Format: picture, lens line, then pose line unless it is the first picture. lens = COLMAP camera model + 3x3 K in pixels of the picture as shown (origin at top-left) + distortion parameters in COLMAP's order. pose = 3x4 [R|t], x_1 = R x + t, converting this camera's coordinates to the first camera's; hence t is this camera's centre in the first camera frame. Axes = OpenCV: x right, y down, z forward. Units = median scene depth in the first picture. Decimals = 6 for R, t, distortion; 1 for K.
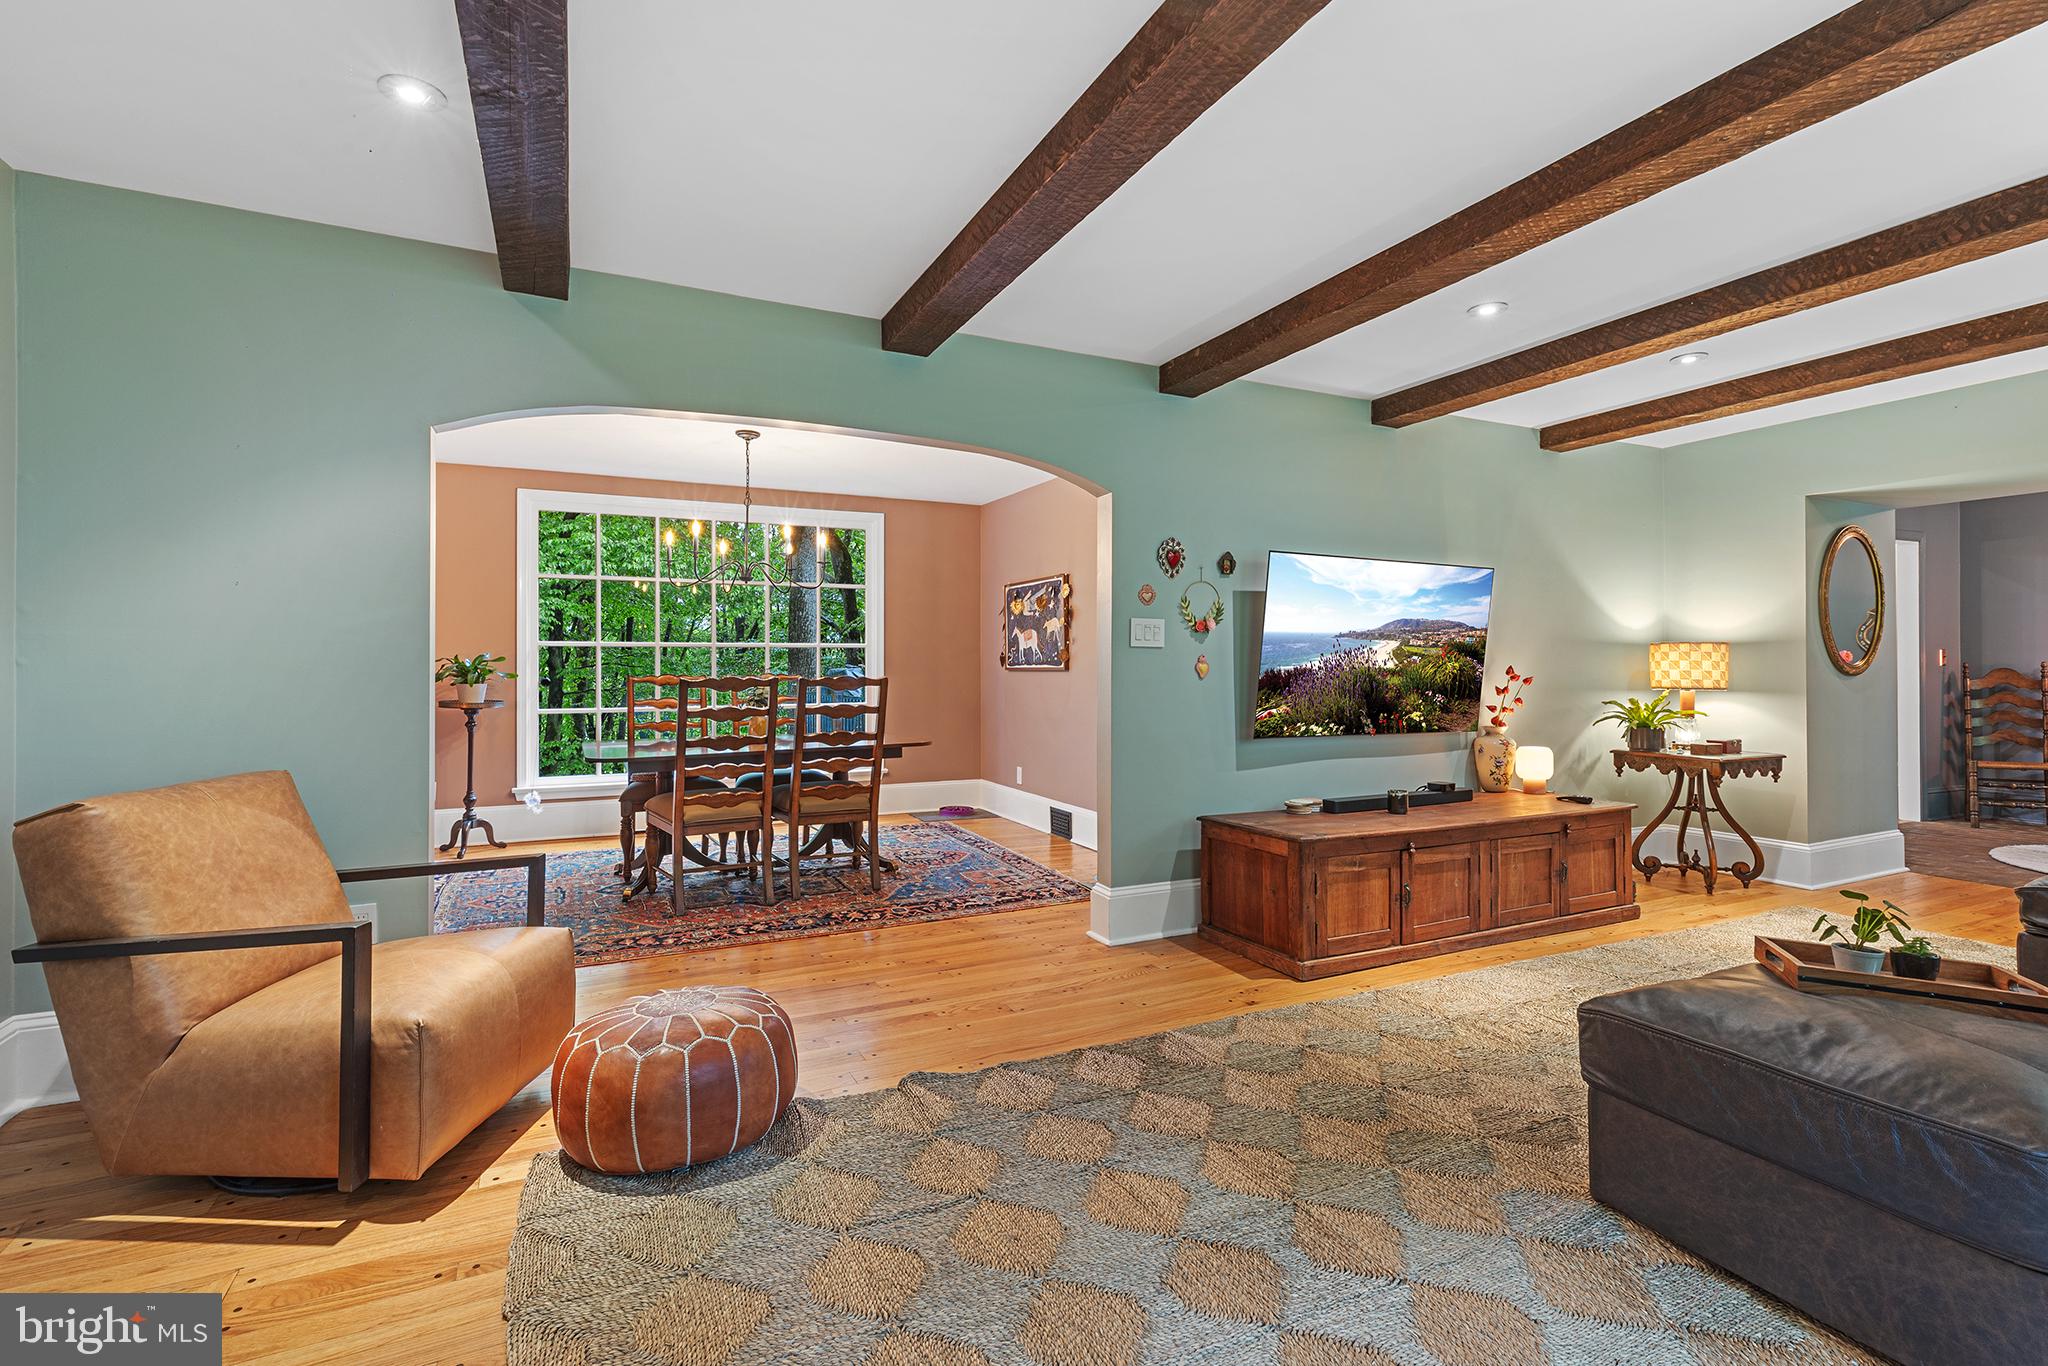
lens RADIAL K [[914.5, 0, 1010.9], [0, 914.5, 661.3], [0, 0, 1]] dist [0.001064, -0.000546]
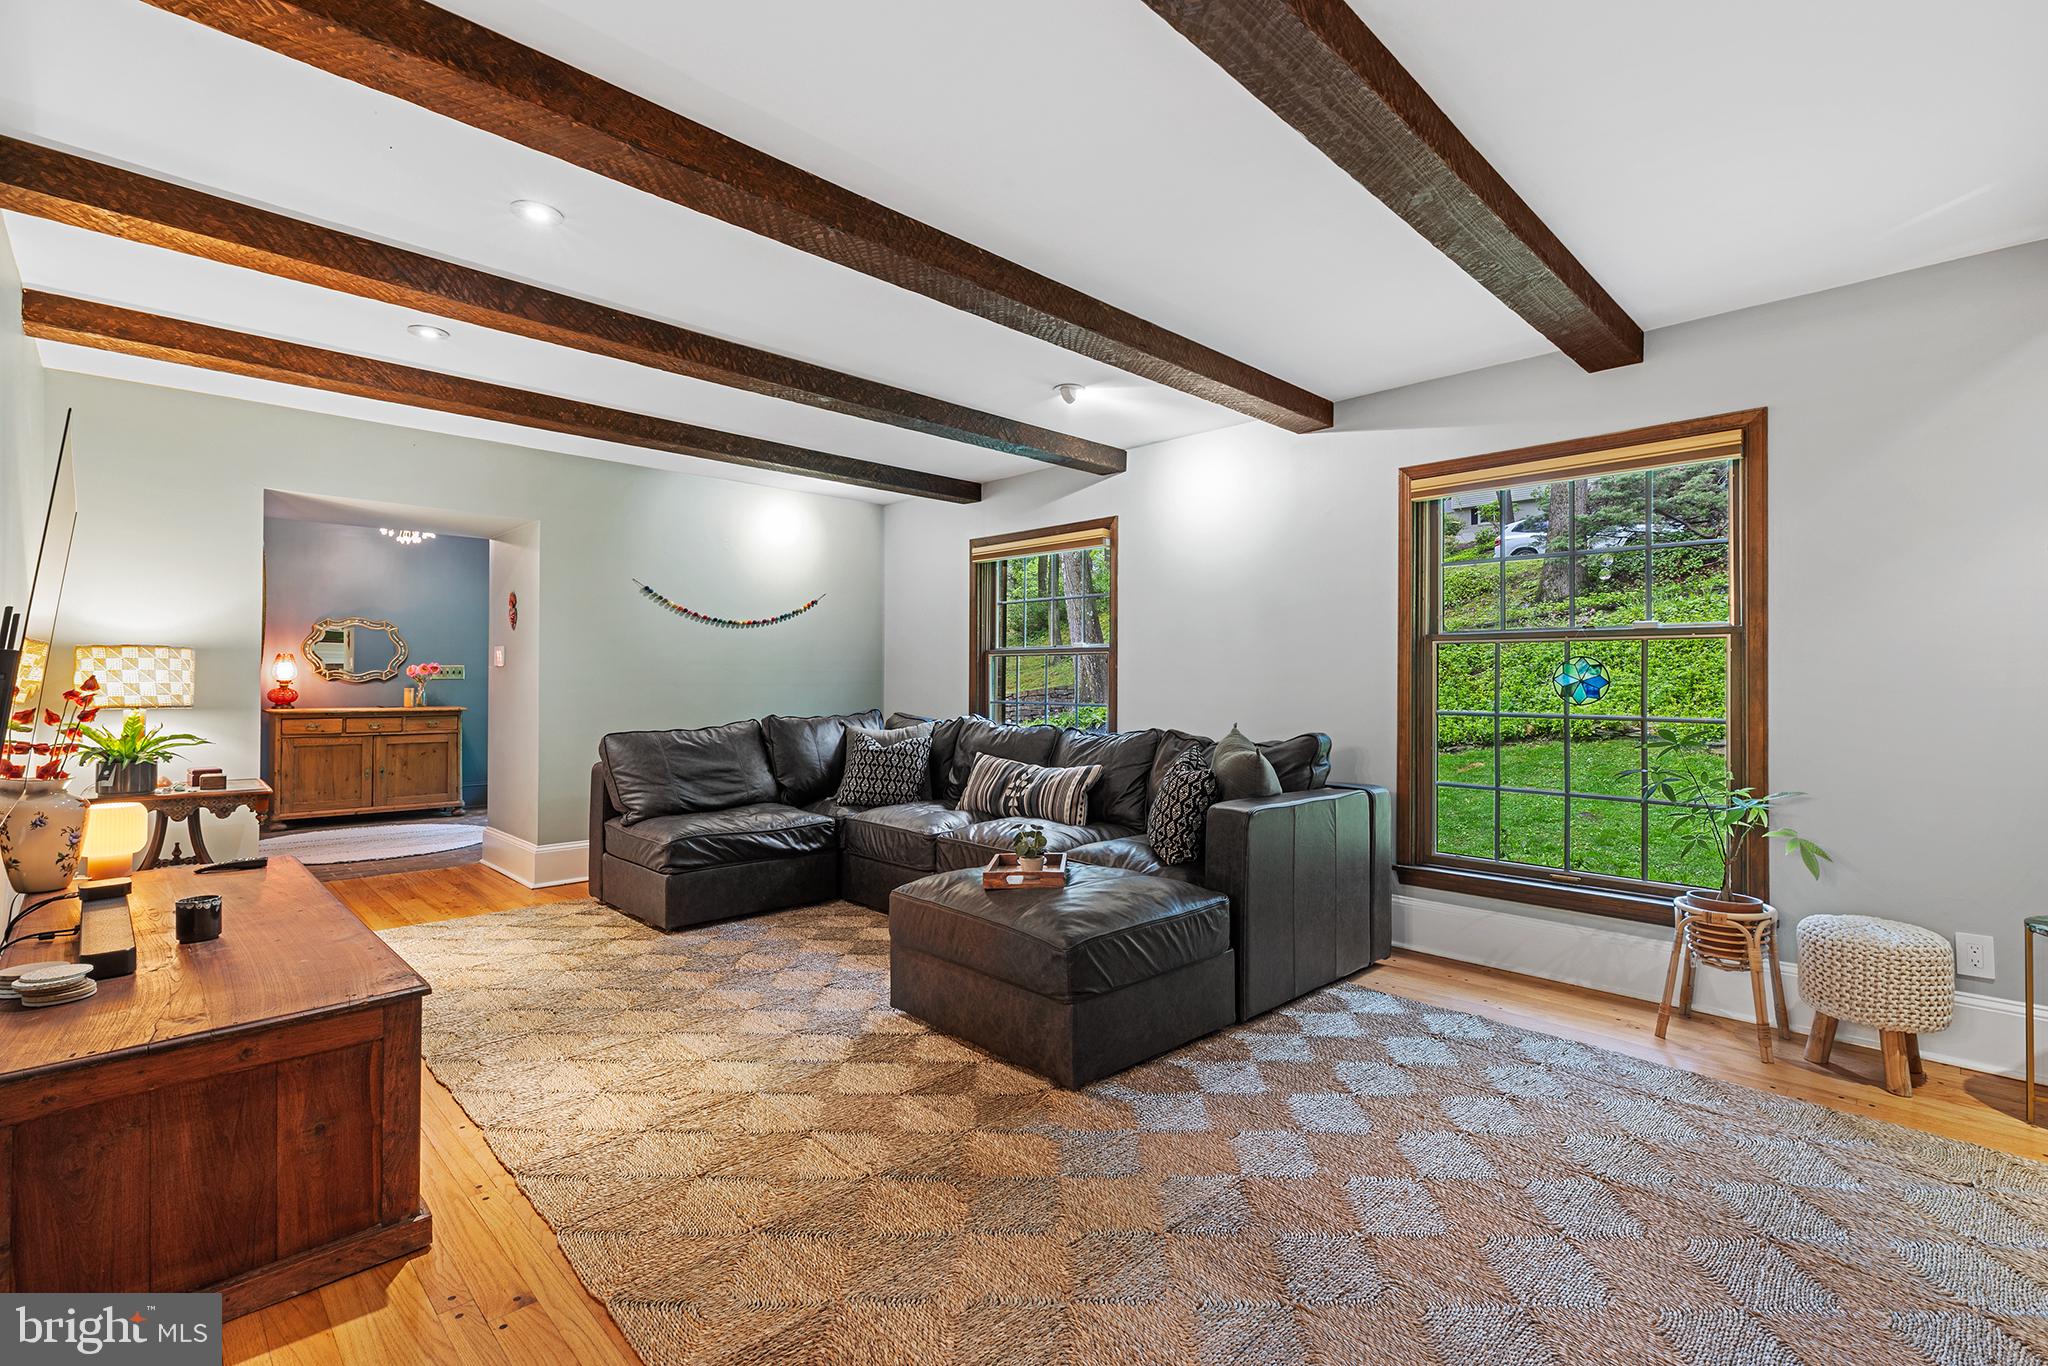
lens RADIAL K [[914.5, 0, 1025.9], [0, 914.5, 676.9], [0, 0, 1]] dist [0.001064, -0.000546]
pose [[-0.332341, 0.005082, 0.943146, -0.228338], [-0.011540, 0.999889, -0.009454, 0.003854], [-0.943089, -0.014026, -0.332245, 0.591602]]
